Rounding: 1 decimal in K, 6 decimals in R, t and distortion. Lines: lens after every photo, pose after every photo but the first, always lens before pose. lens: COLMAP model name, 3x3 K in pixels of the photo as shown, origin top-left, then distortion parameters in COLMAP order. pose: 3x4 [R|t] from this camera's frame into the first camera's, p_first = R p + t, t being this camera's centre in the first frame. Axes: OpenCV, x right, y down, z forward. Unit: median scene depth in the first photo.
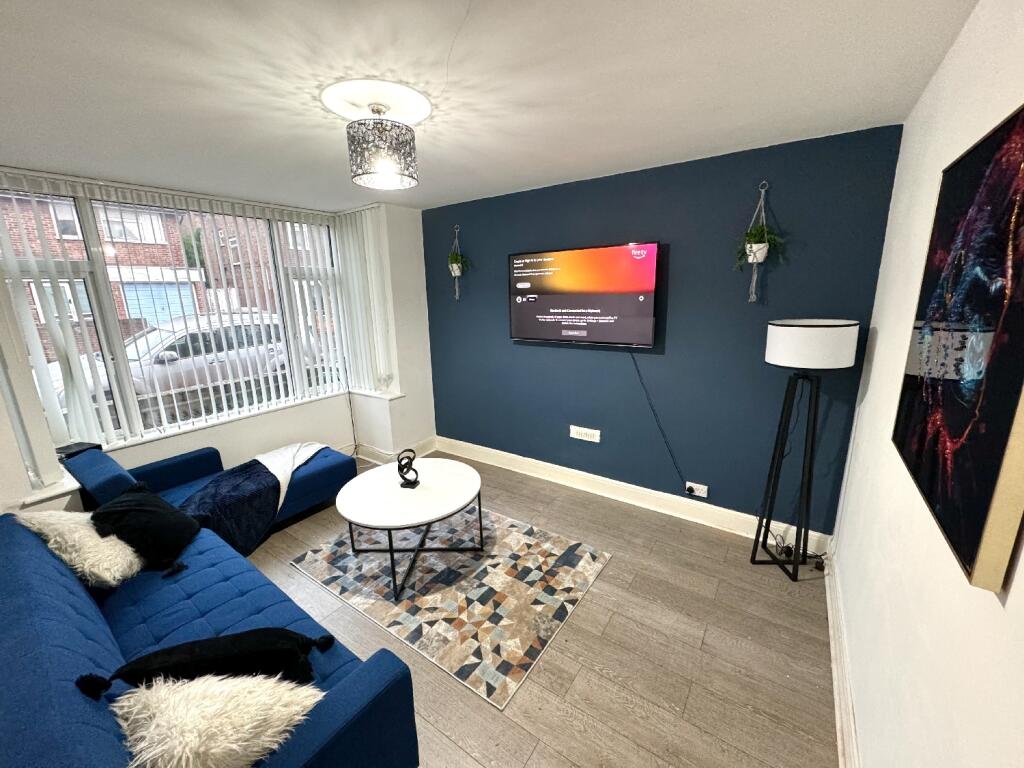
lens RADIAL K [[409.0, 0, 514.0], [0, 409.0, 386.0], [0, 0, 1]] dist [-0.002331, -0.000233]
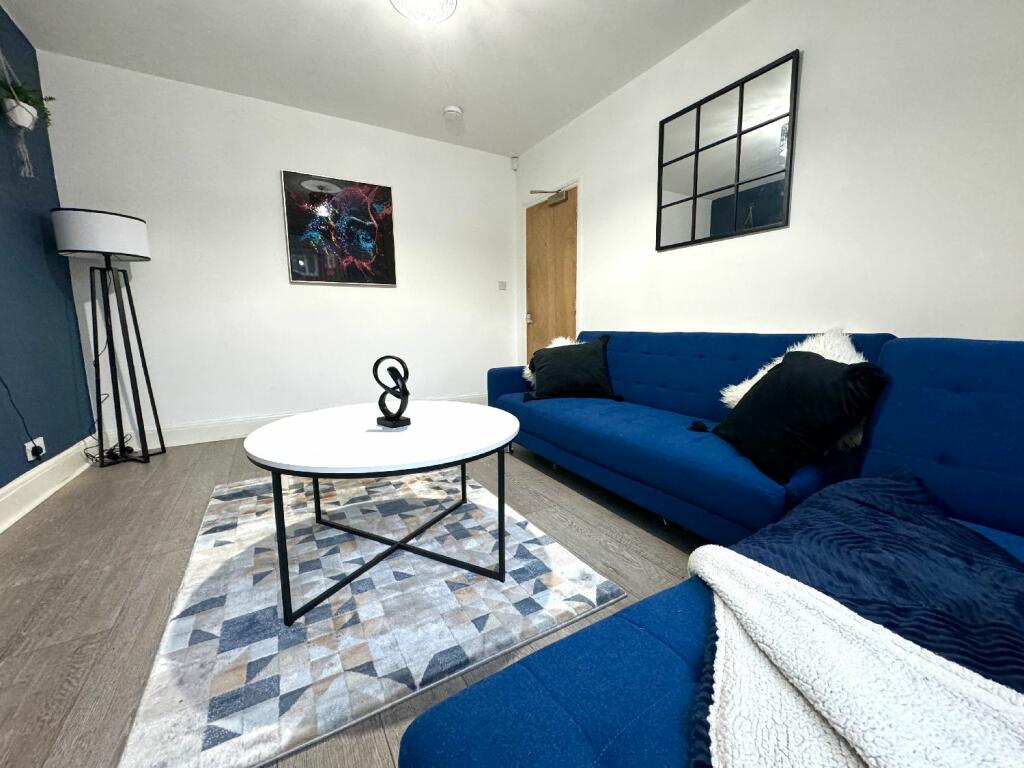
lens RADIAL K [[409.0, 0, 516.0], [0, 409.0, 383.7], [0, 0, 1]] dist [-0.002331, -0.000233]
pose [[-0.912608, -0.027093, 0.407937, -0.522188], [0.119792, 0.936288, 0.330173, 0.023923], [-0.390892, 0.350186, -0.851218, 1.155340]]
